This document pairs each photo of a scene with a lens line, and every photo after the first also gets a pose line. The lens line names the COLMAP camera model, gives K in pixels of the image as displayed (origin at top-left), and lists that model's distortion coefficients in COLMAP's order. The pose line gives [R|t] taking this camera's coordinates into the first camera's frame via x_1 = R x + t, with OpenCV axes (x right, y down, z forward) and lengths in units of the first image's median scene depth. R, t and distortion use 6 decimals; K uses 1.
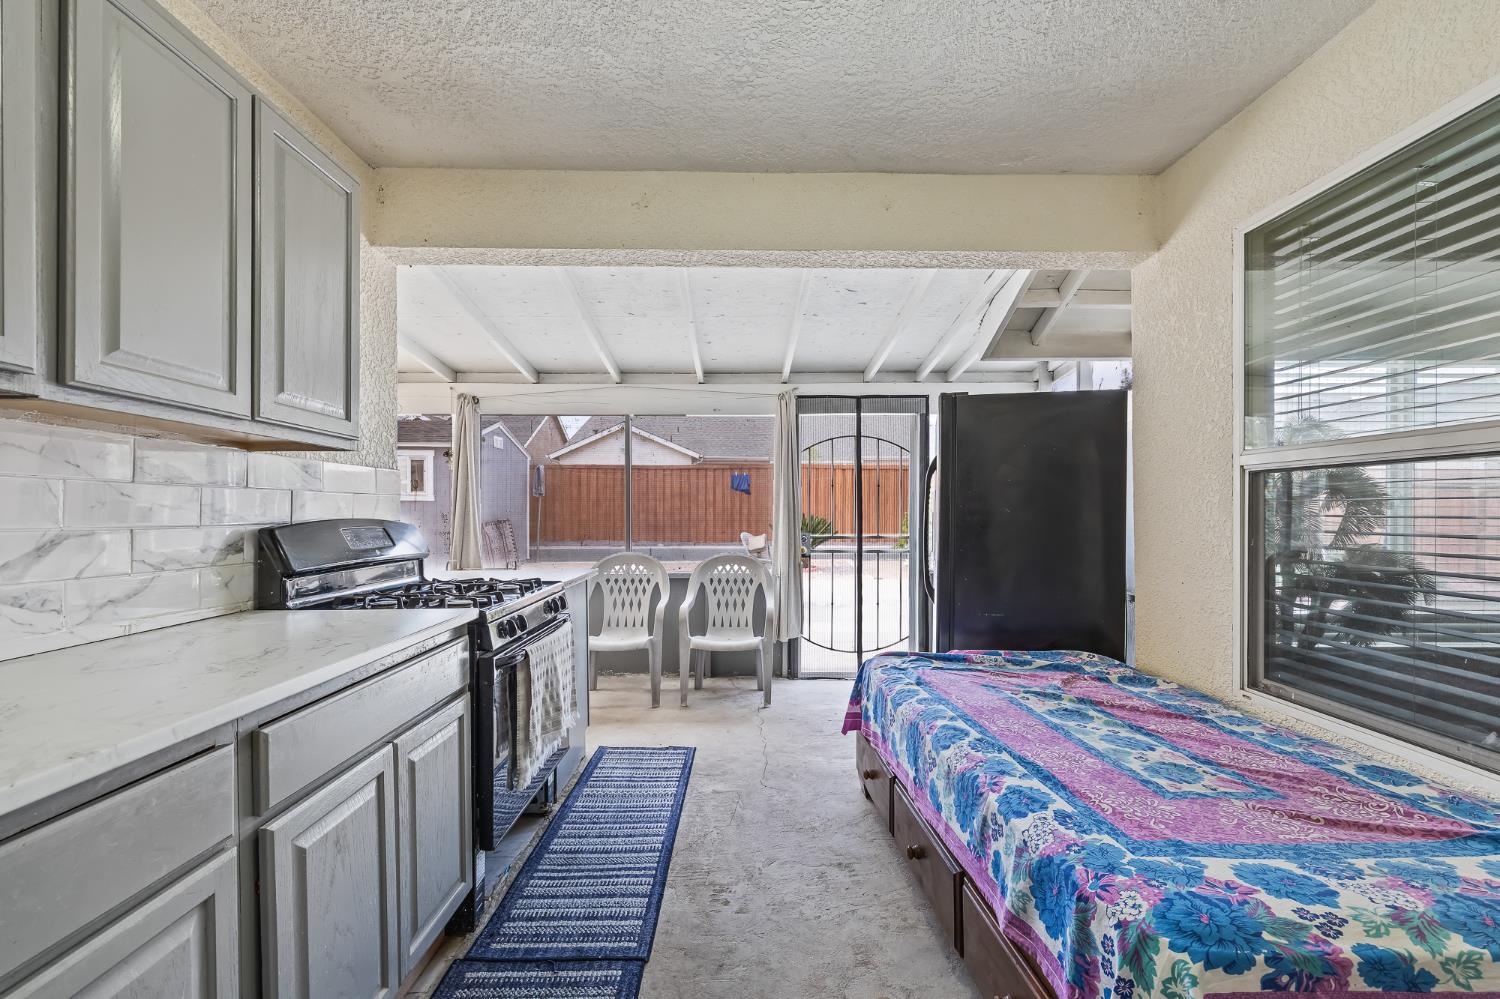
lens RADIAL K [[610.2, 0, 749.2], [0, 610.2, 509.8], [0, 0, 1]] dist [0.000602, 0.000033]
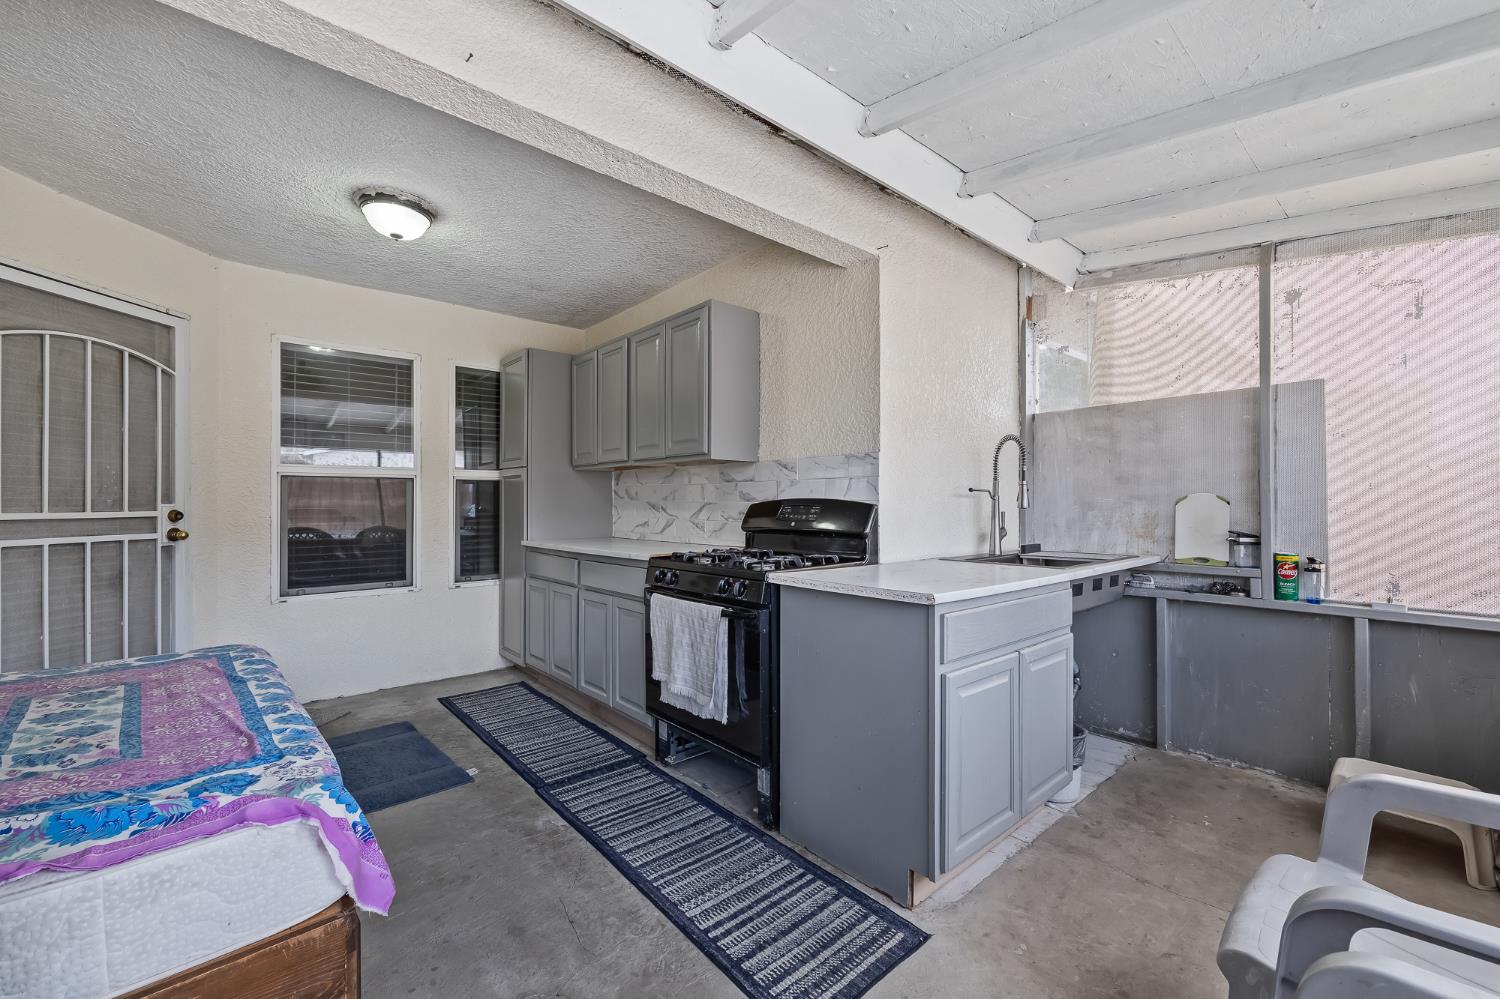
lens RADIAL K [[610.2, 0, 747.9], [0, 610.2, 503.7], [0, 0, 1]] dist [0.000602, 0.000033]
pose [[-0.767021, -0.002758, -0.641616, 0.334197], [0.001364, 0.999981, -0.005930, 0.037102], [0.641621, -0.005423, -0.767003, 2.094557]]
